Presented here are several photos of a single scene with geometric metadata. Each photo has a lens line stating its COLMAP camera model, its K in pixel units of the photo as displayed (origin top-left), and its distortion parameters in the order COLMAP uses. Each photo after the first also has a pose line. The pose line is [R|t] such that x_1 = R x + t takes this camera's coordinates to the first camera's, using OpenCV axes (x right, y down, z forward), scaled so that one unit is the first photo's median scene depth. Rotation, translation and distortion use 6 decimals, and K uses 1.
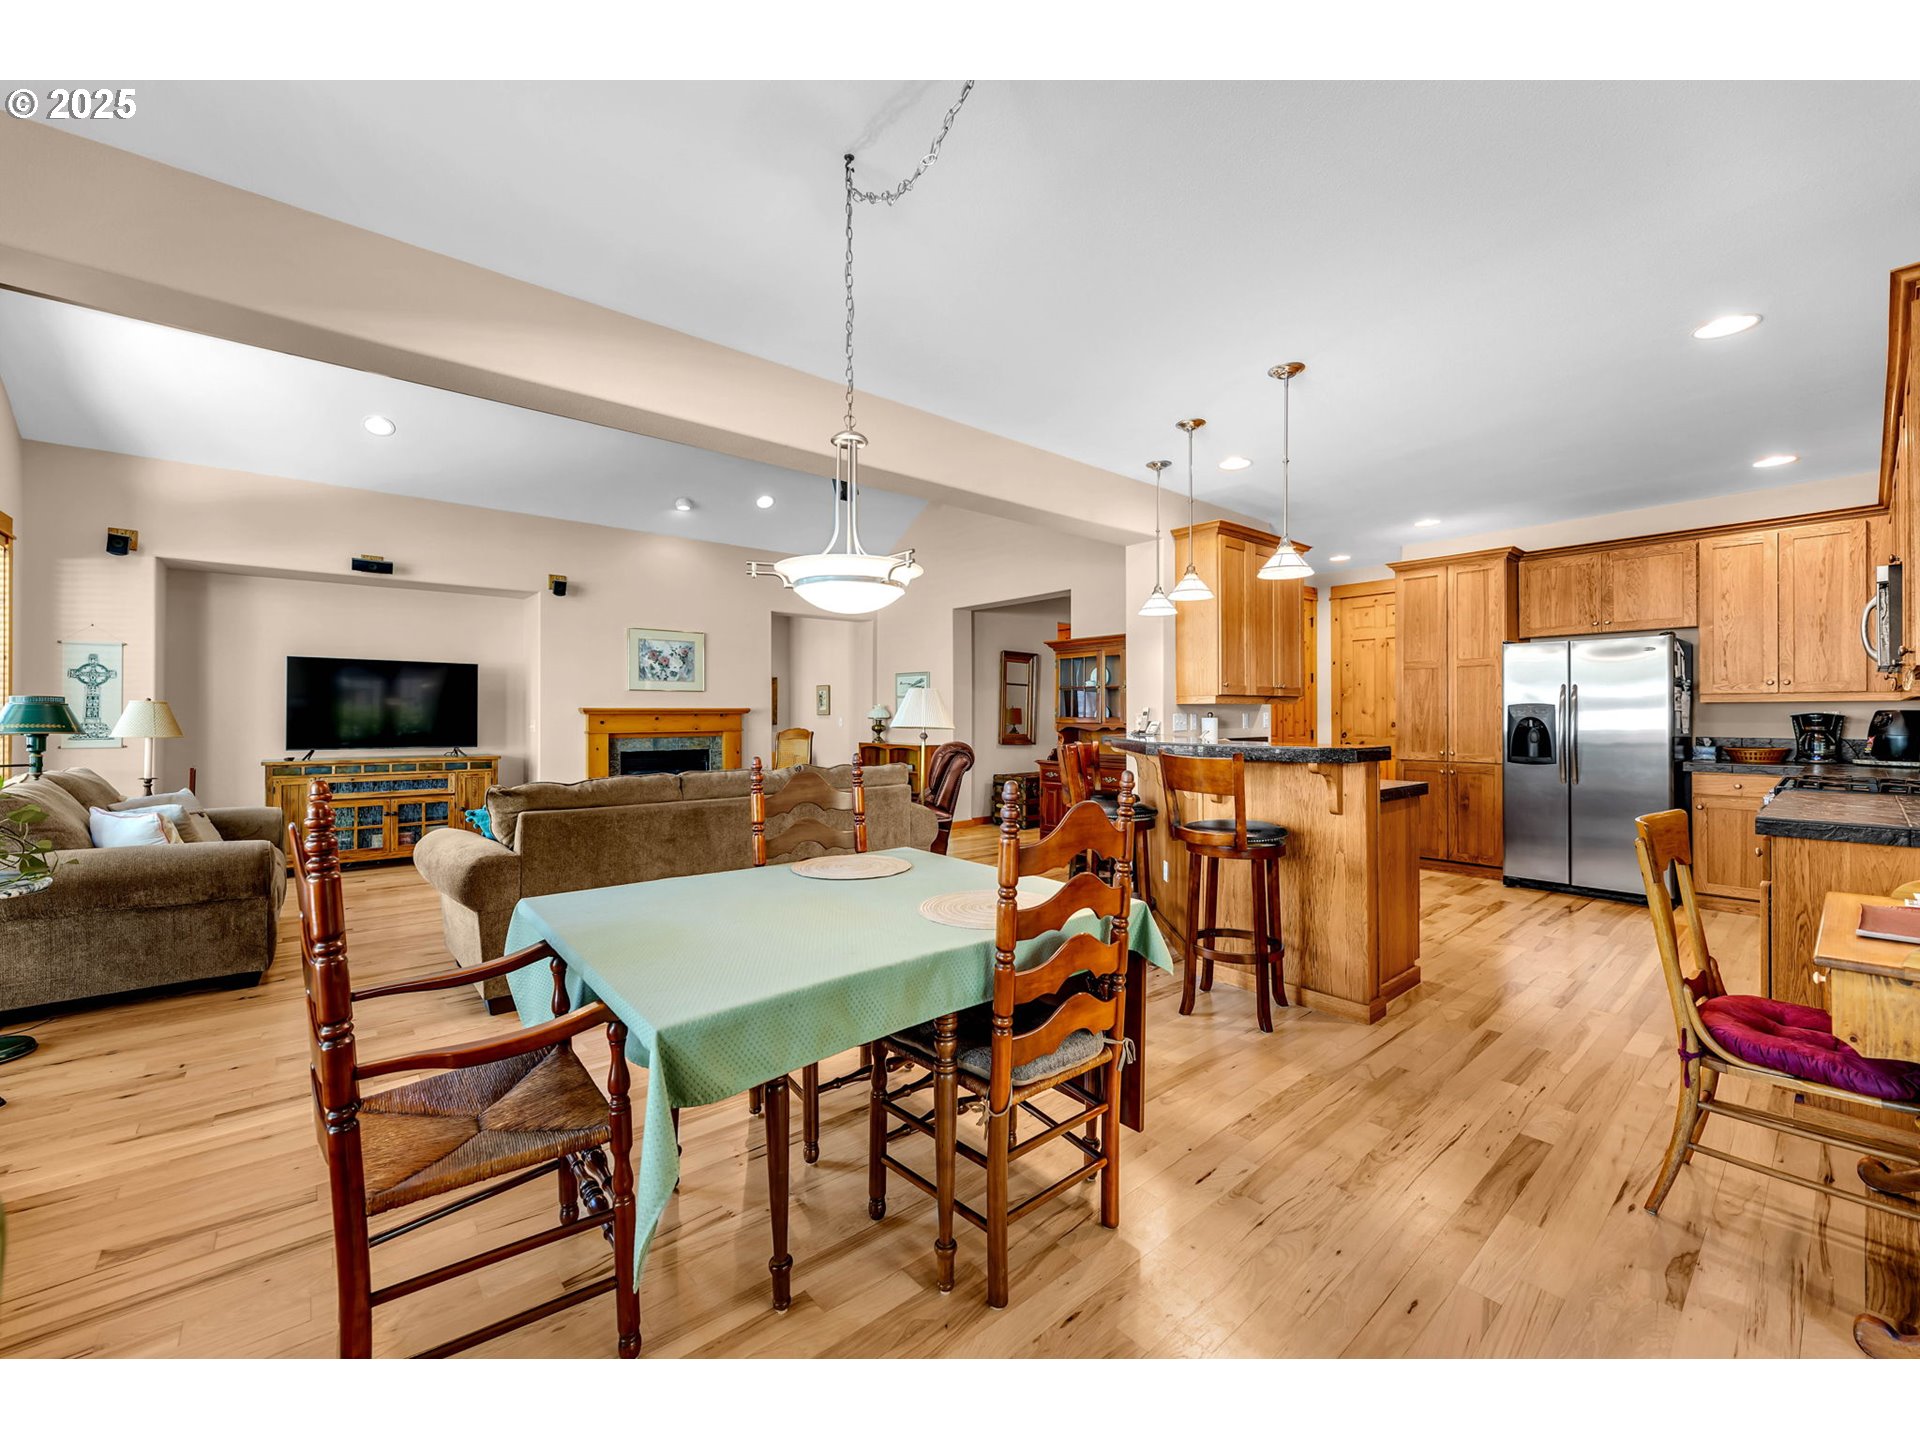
lens RADIAL K [[764.2, 0, 951.8], [0, 764.2, 712.9], [0, 0, 1]] dist [0.001526, 0.000158]
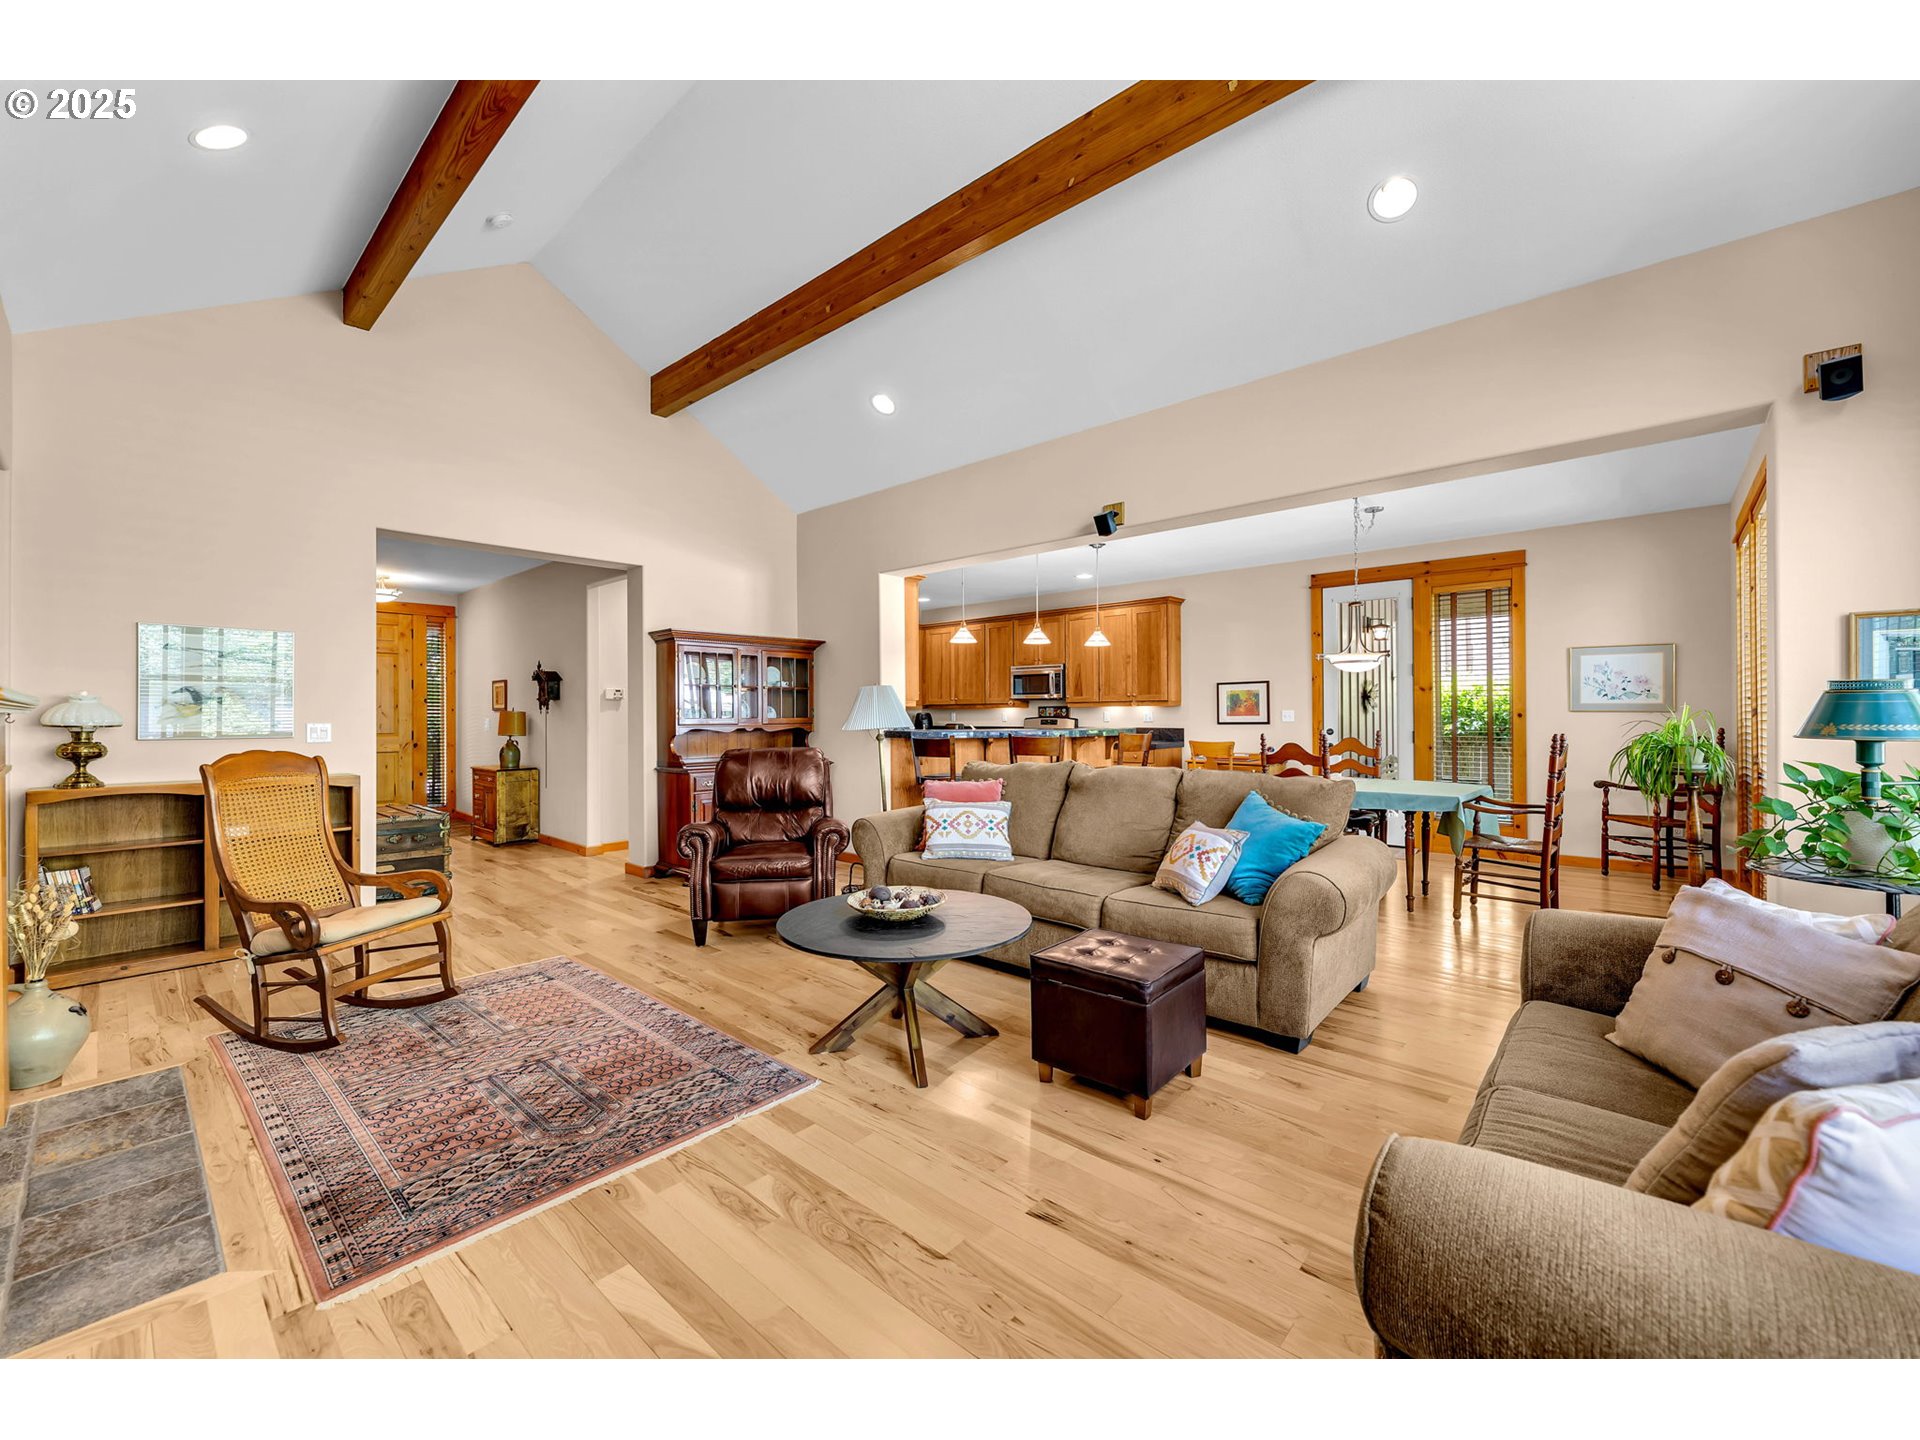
lens RADIAL K [[773.6, 0, 954.2], [0, 773.6, 713.1], [0, 0, 1]] dist [-0.002594, 0.000083]
pose [[-0.137087, 0.003494, 0.990553, -0.895355], [0.001940, 0.999993, -0.003258, 0.003688], [-0.990557, 0.001475, -0.137092, 0.957509]]
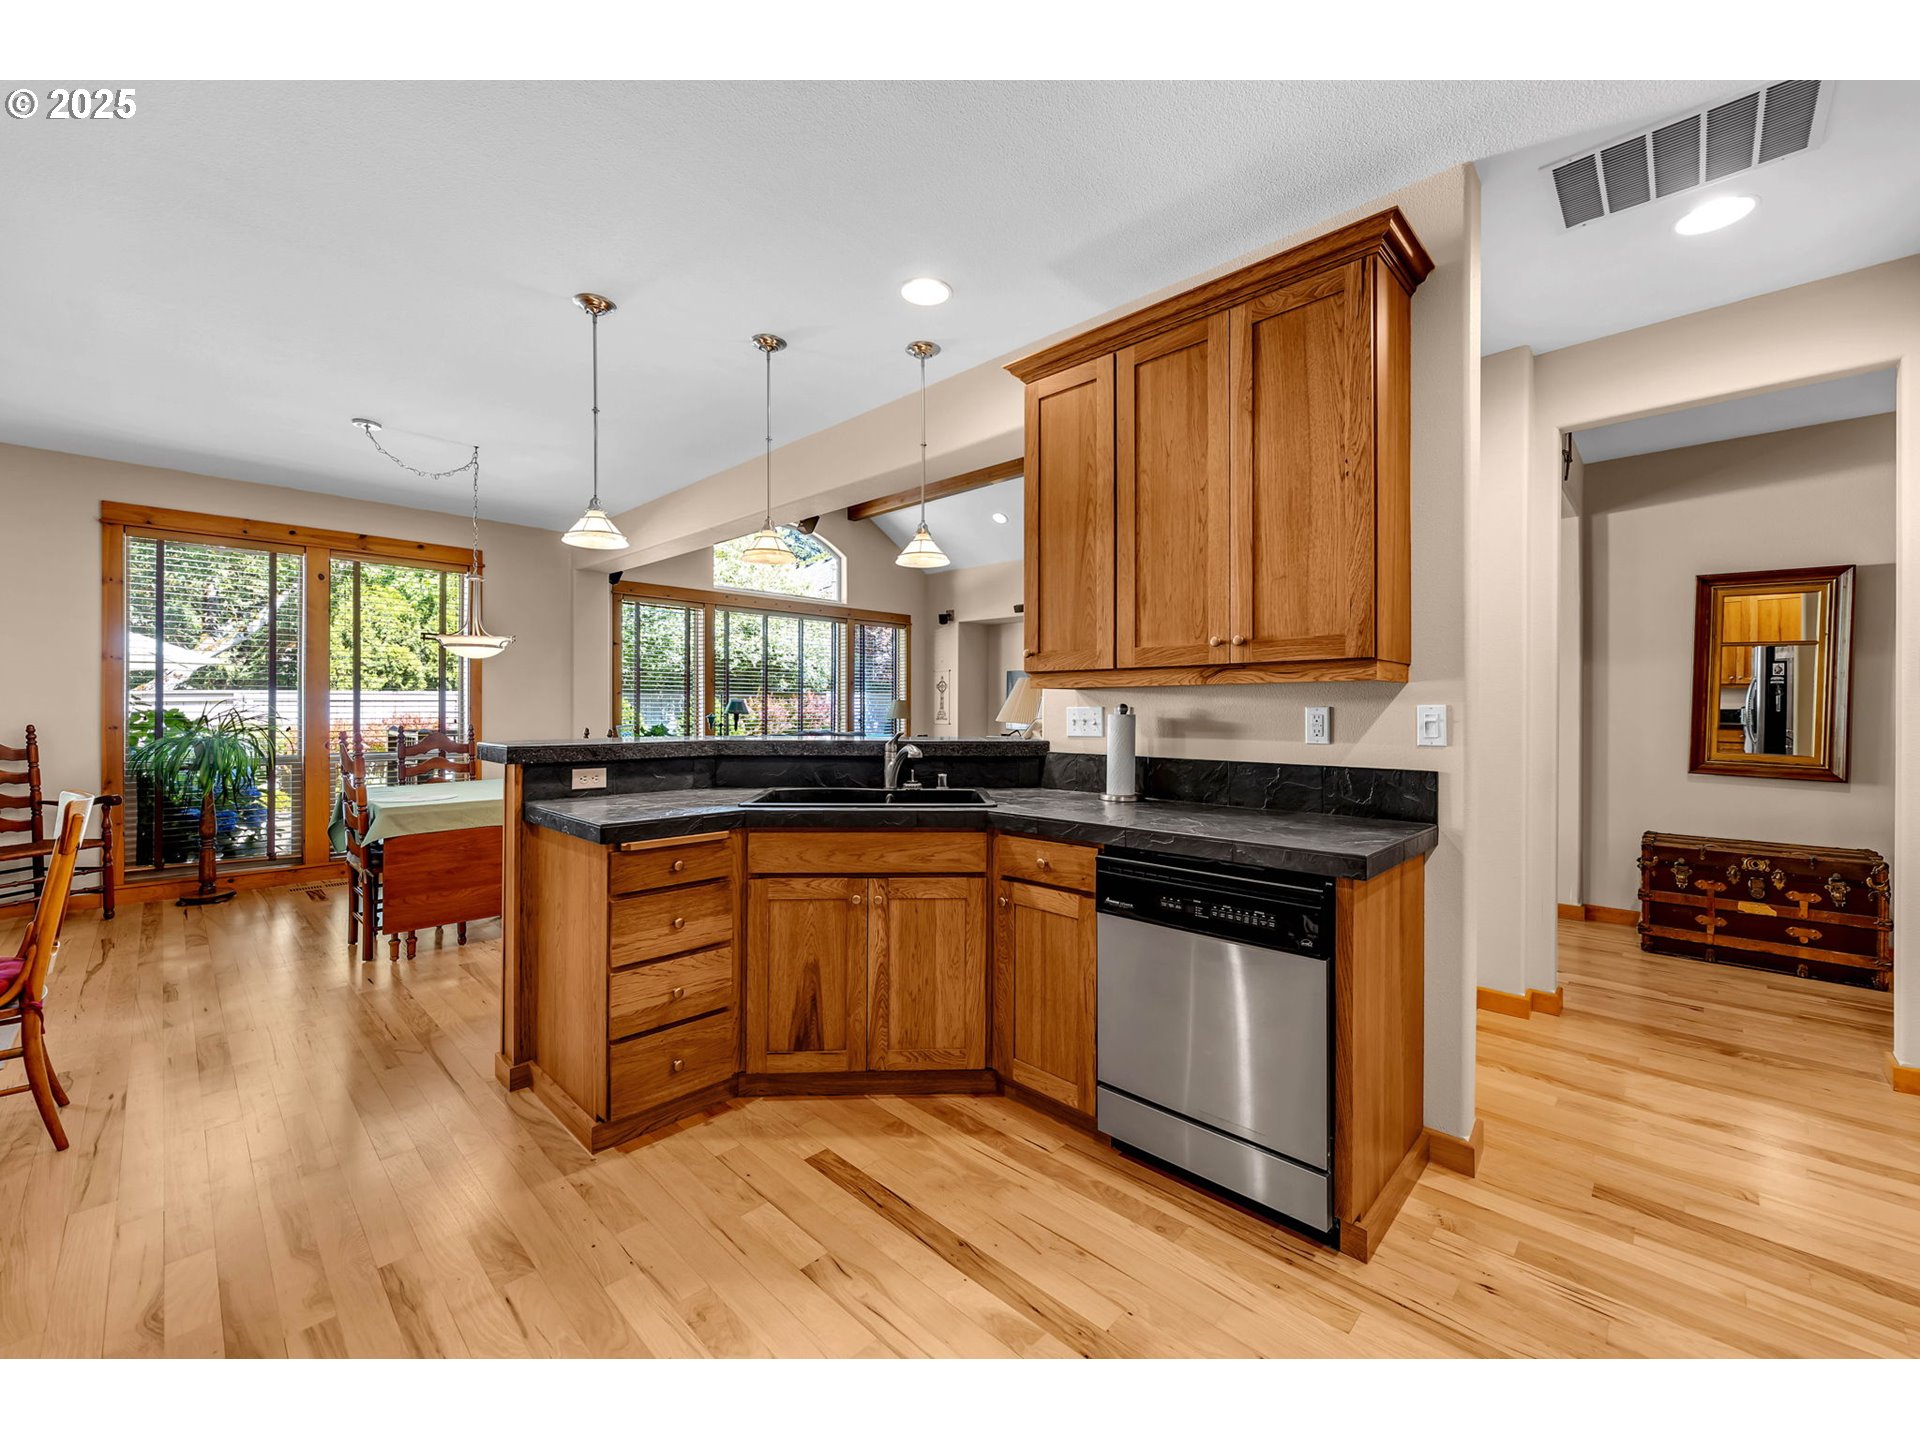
lens RADIAL K [[764.3, 0, 954.7], [0, 764.3, 707.4], [0, 0, 1]] dist [-0.000589, -0.000063]
pose [[0.101200, 0.000085, -0.994866, 0.765794], [-0.001144, 0.999999, -0.000031, 0.001333], [0.994865, 0.001141, 0.101200, 0.757333]]
